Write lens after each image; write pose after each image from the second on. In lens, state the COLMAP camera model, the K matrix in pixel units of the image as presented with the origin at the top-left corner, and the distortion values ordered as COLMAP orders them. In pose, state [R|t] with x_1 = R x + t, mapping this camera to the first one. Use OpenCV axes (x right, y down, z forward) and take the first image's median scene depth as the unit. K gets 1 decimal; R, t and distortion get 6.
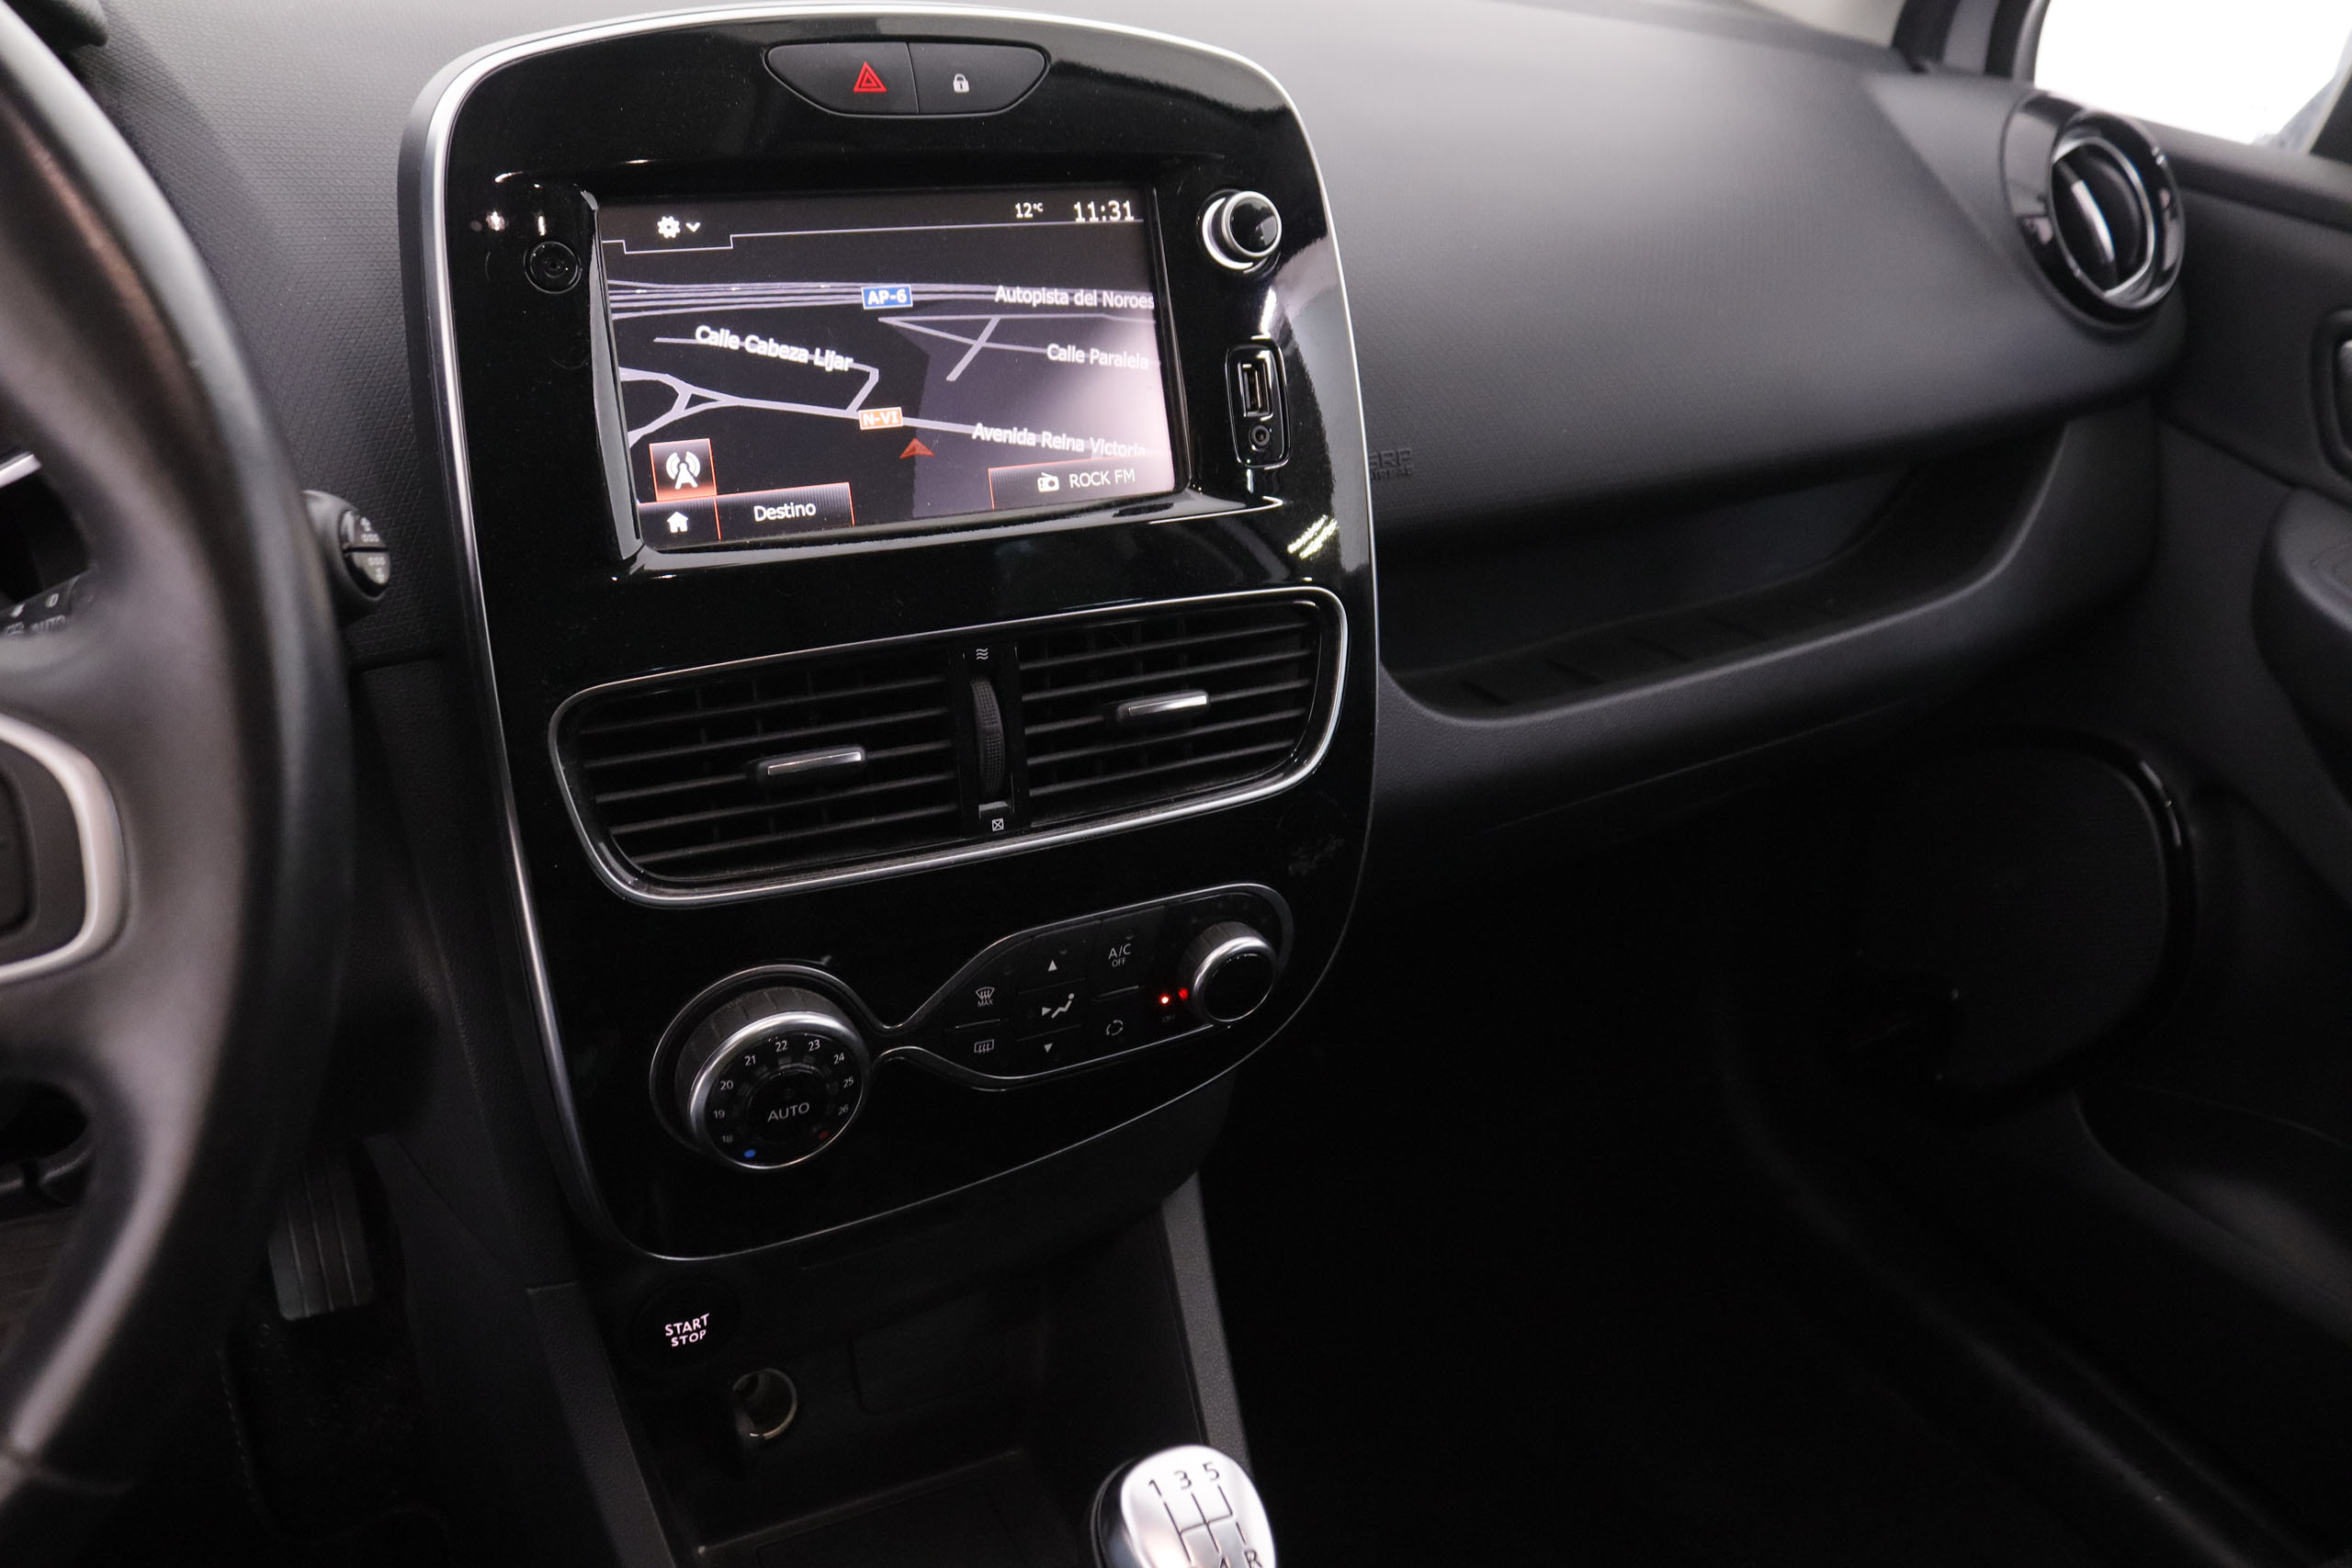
lens RADIAL K [[1830.6, 0, 1176.0], [0, 1830.6, 784.0], [0, 0, 1]] dist [-0.044366, 0.005070]
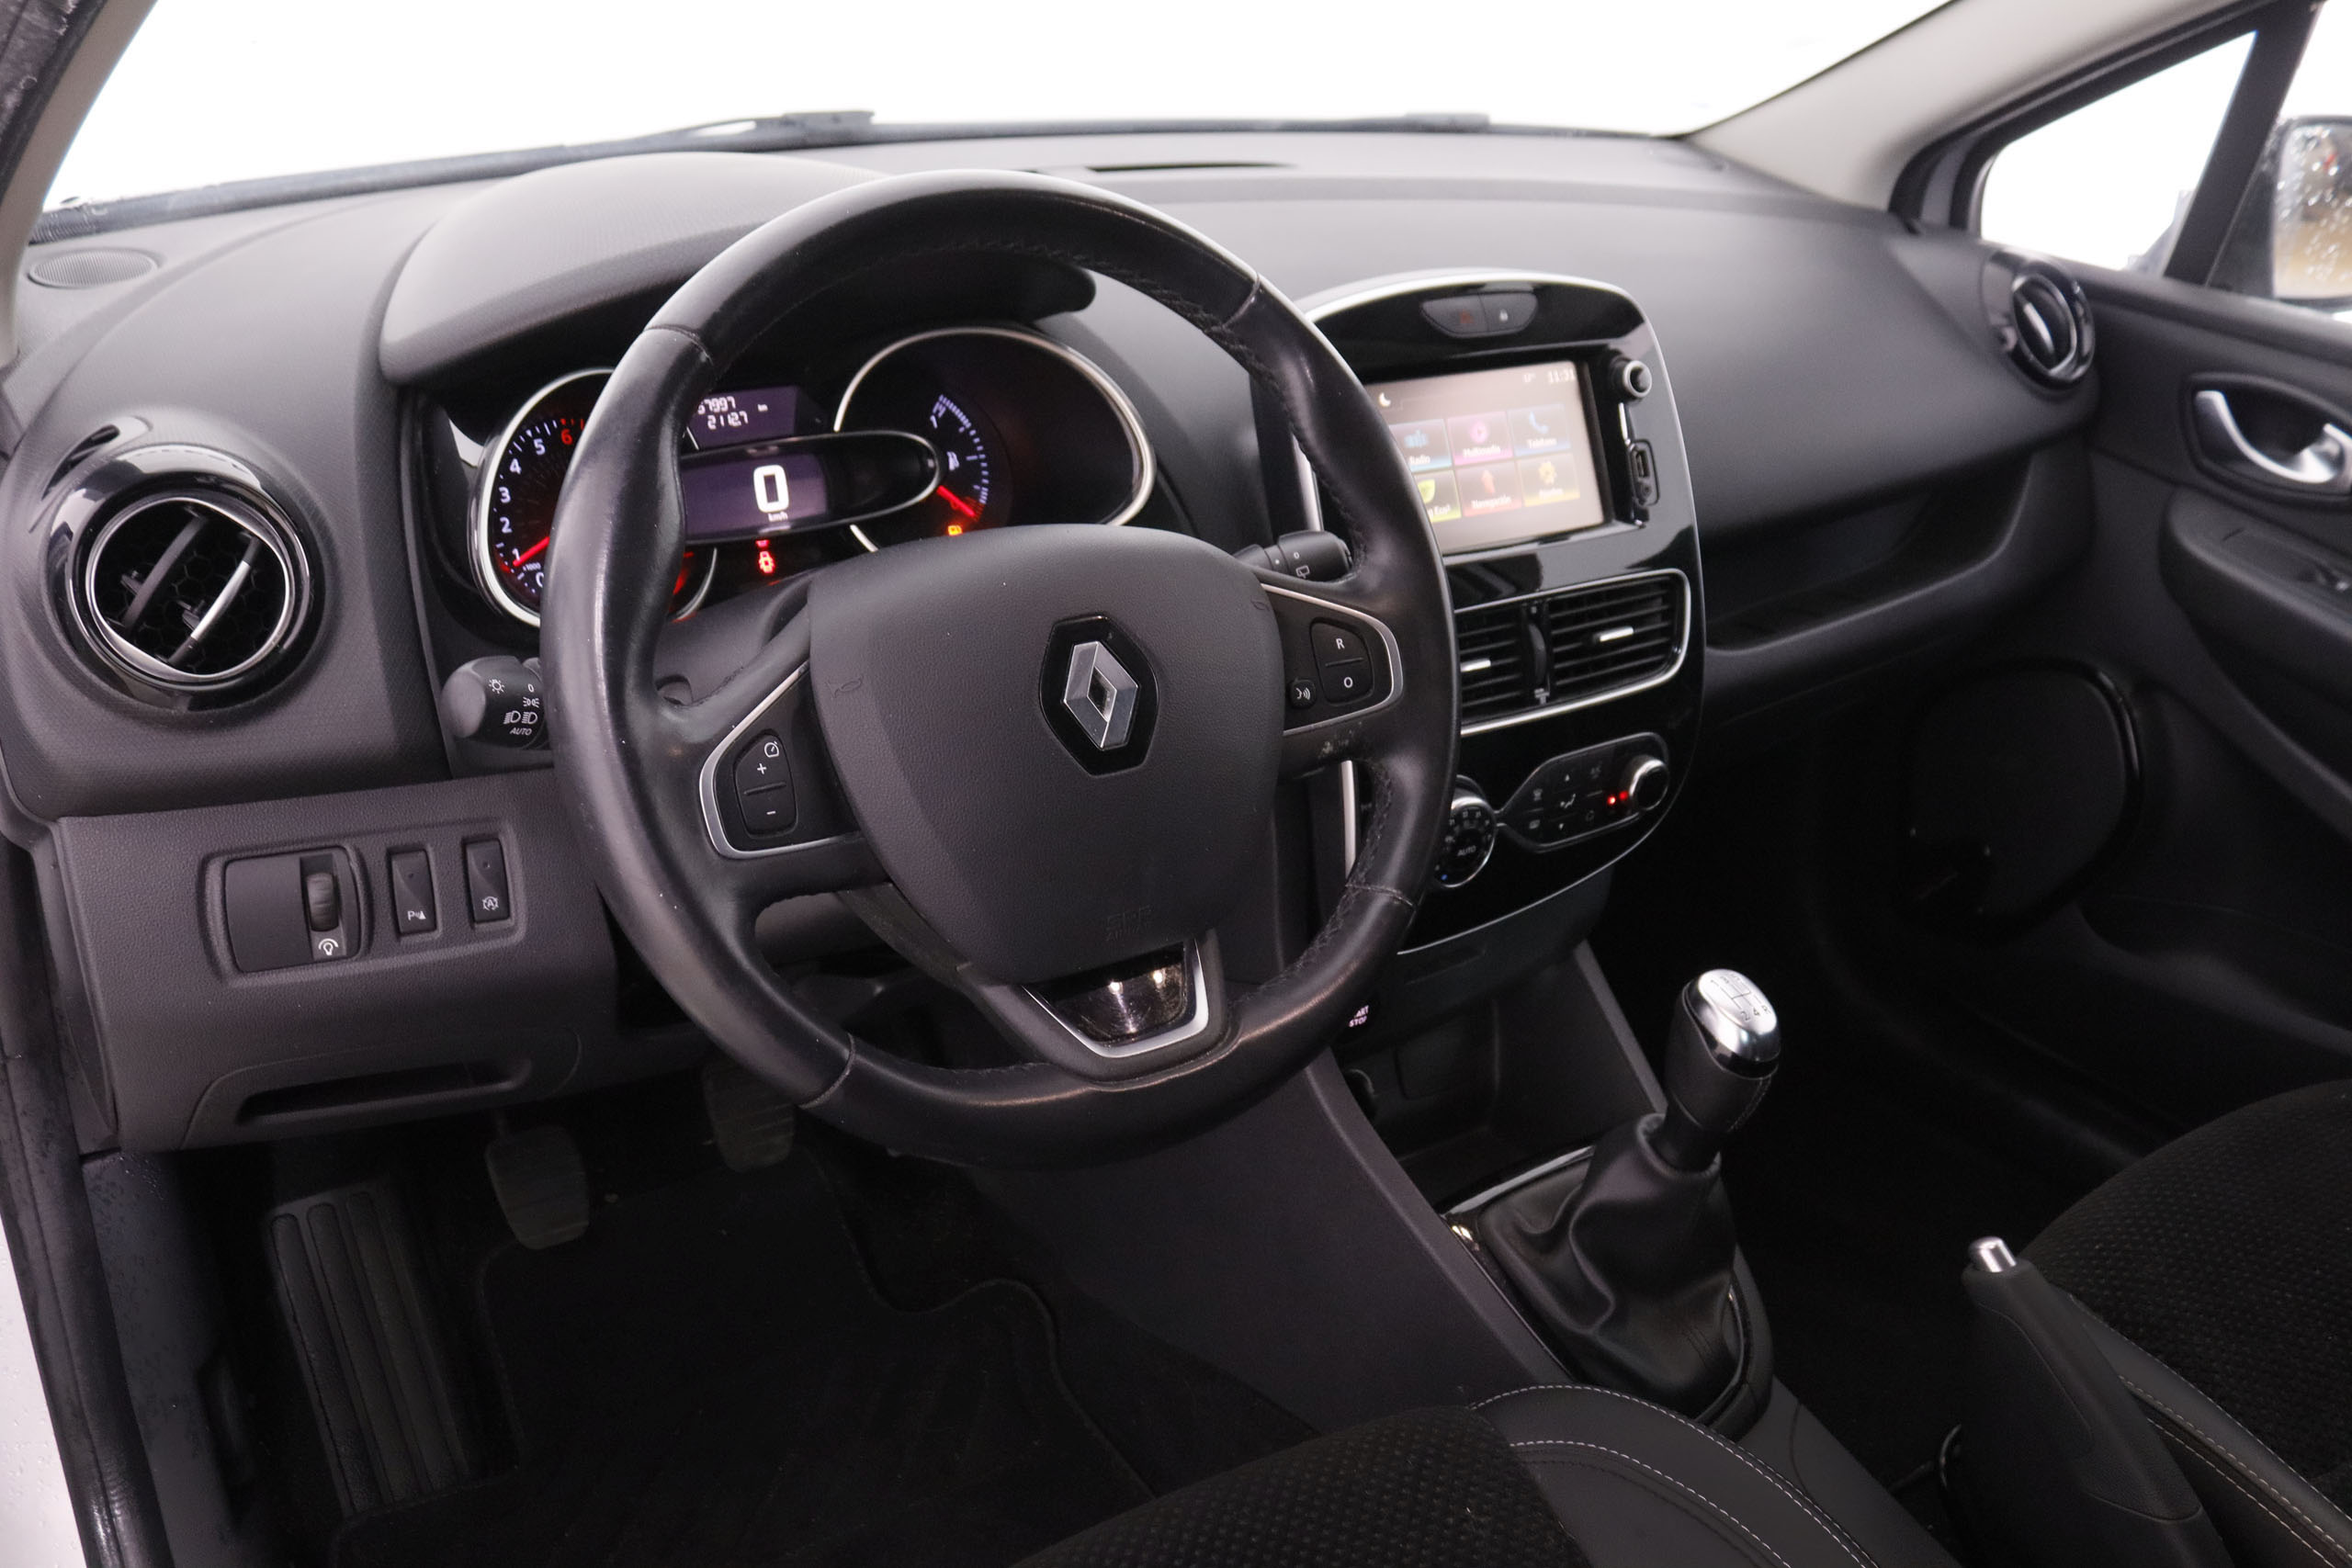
lens RADIAL K [[2032.2, 0, 1176.0], [0, 2032.2, 784.0], [0, 0, 1]] dist [0.006004, -0.133308]
pose [[0.993534, -0.072905, 0.087033, -0.434912], [0.077758, 0.995523, -0.053734, 0.125561], [-0.082726, 0.060154, 0.994755, -0.689581]]
